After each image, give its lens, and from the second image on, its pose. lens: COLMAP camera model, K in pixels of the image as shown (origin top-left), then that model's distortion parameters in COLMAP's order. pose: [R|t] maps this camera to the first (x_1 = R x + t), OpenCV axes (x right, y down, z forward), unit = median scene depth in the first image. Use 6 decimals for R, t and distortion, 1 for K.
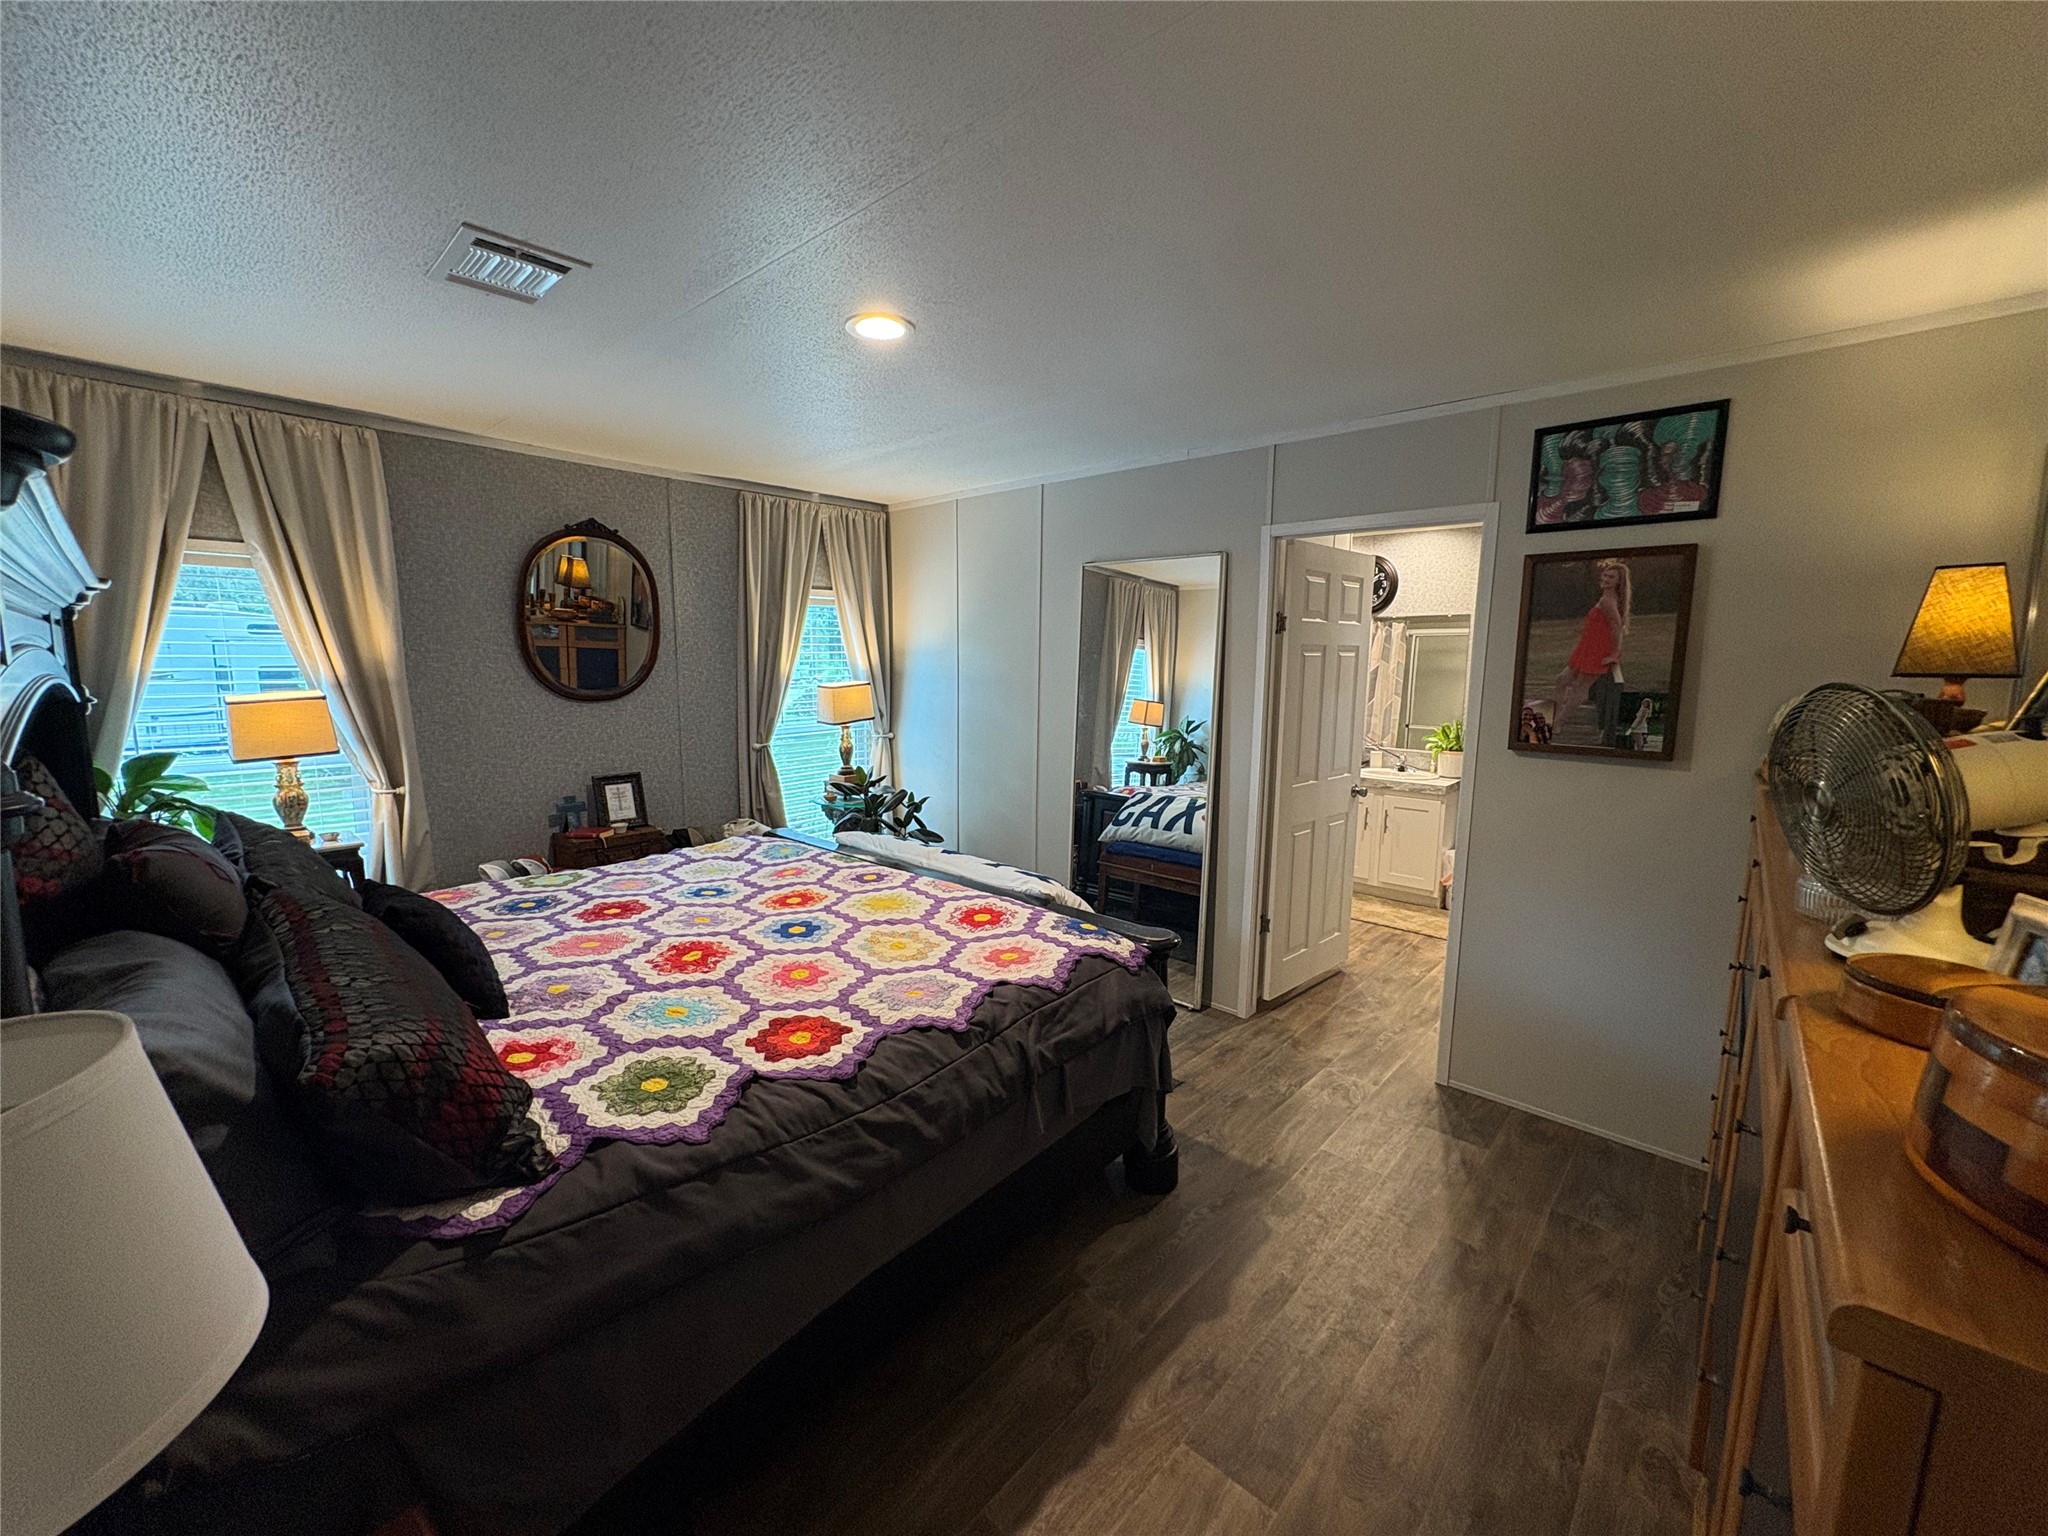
lens RADIAL K [[815.2, 0, 1021.1], [0, 815.2, 773.5], [0, 0, 1]] dist [0.000228, -0.000007]
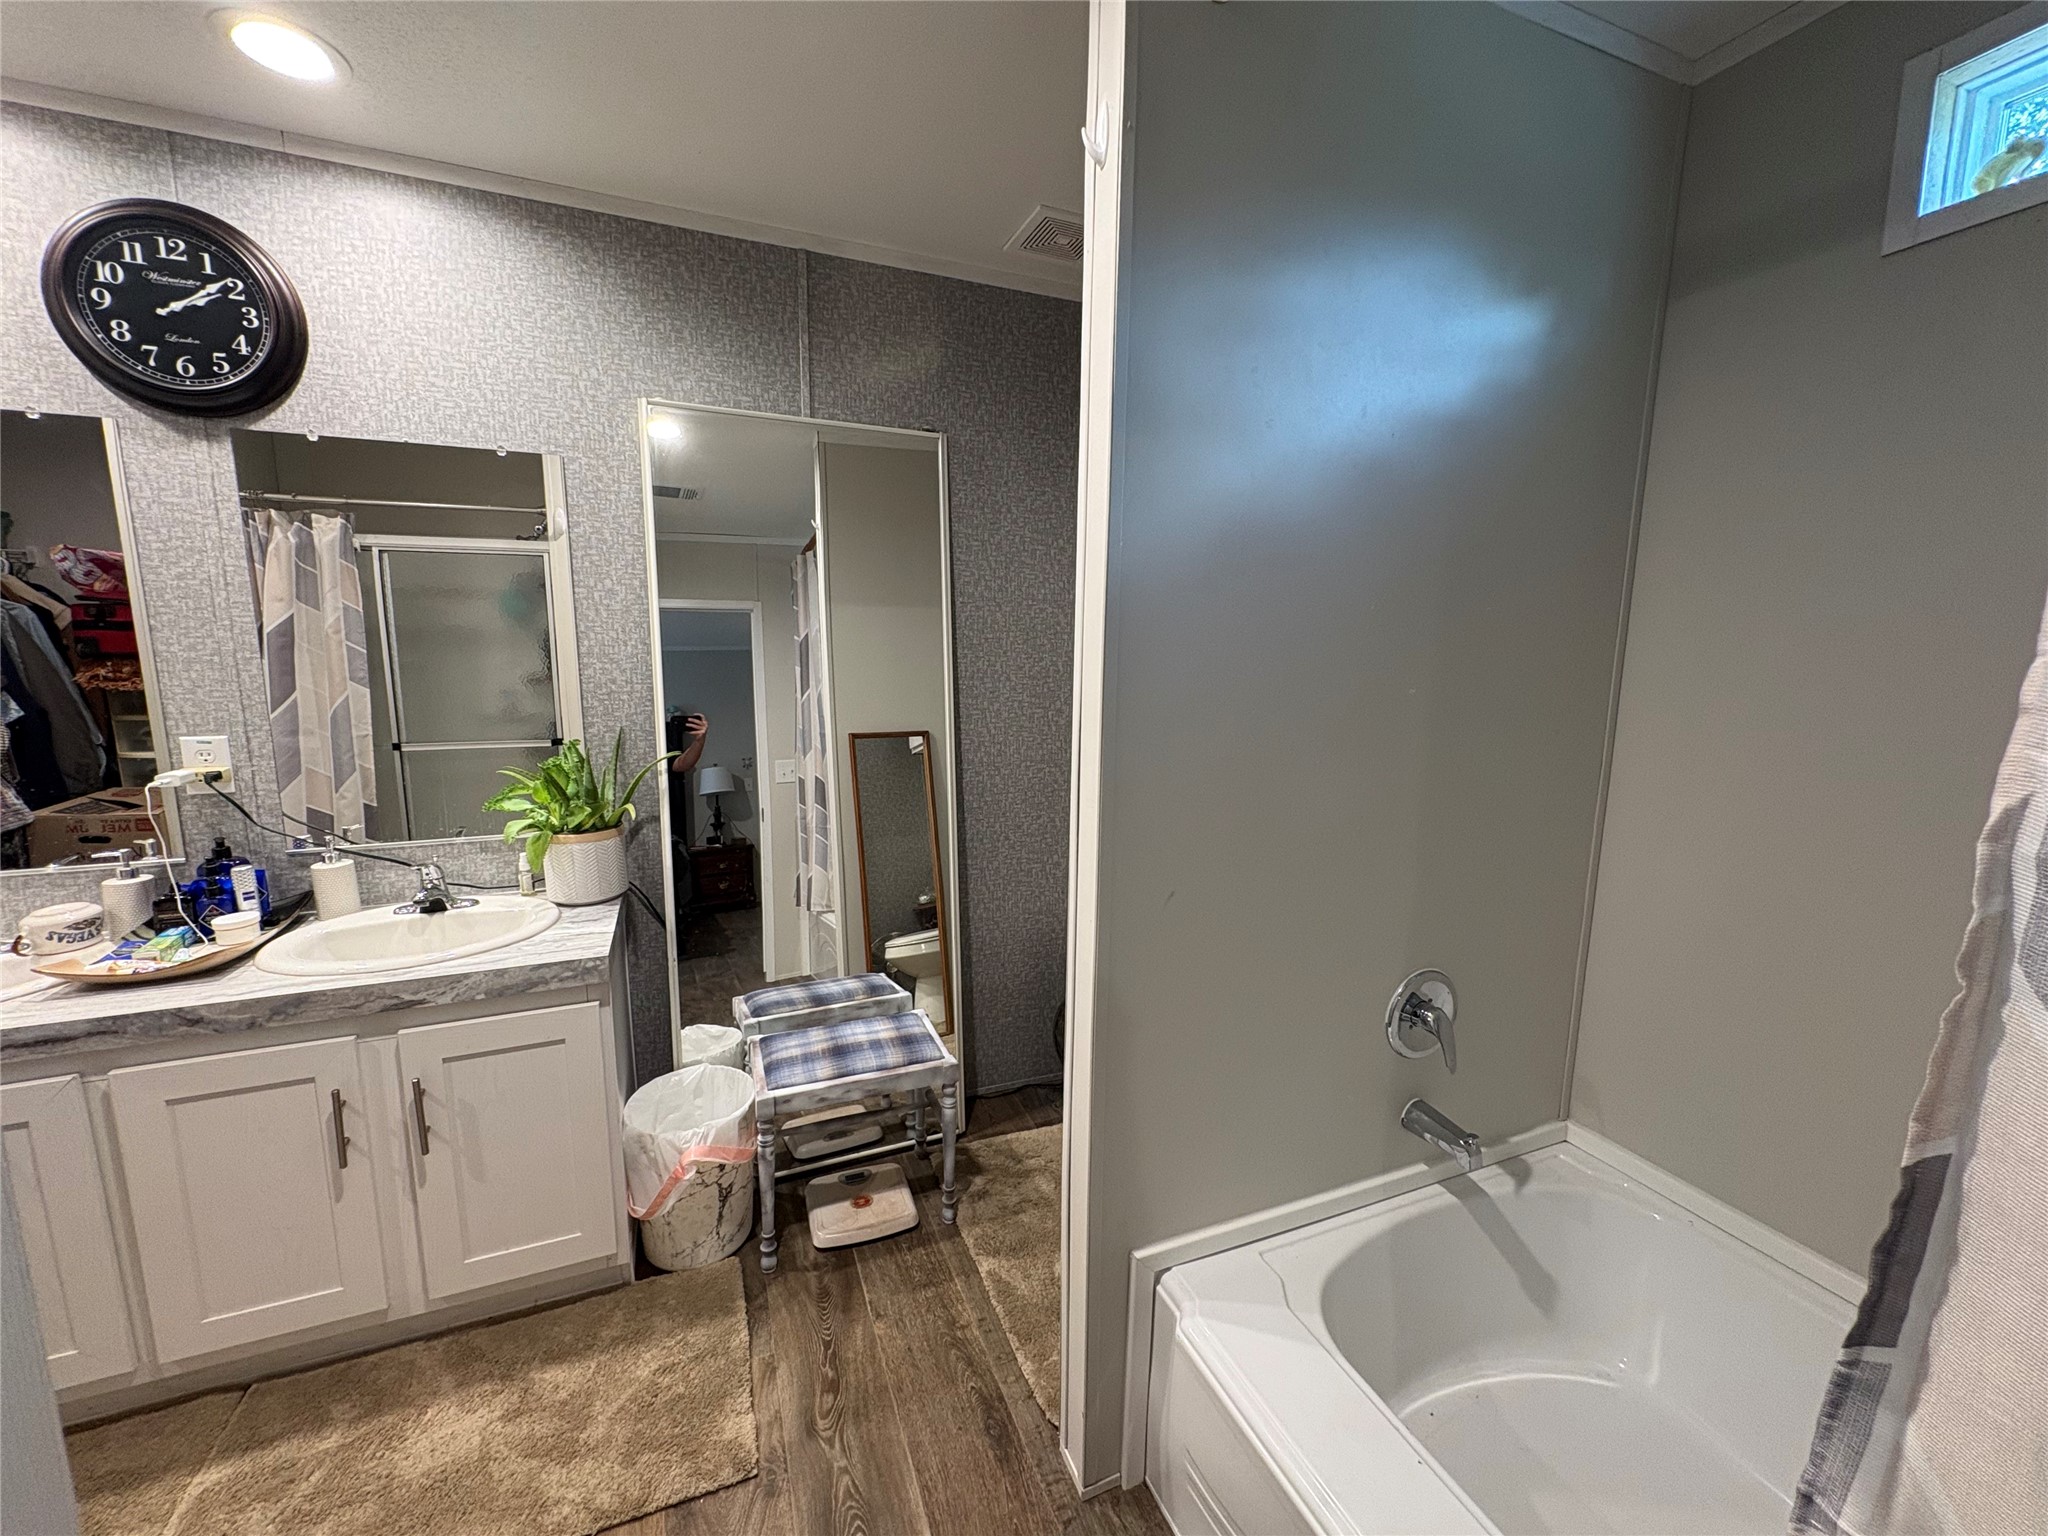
lens RADIAL K [[815.2, 0, 1024.9], [0, 815.2, 769.8], [0, 0, 1]] dist [0.000228, -0.000007]
pose [[0.426742, -0.137344, 0.893884, 0.217563], [0.121838, 0.988121, 0.093657, -0.047966], [-0.896129, 0.068942, 0.438406, 0.492491]]
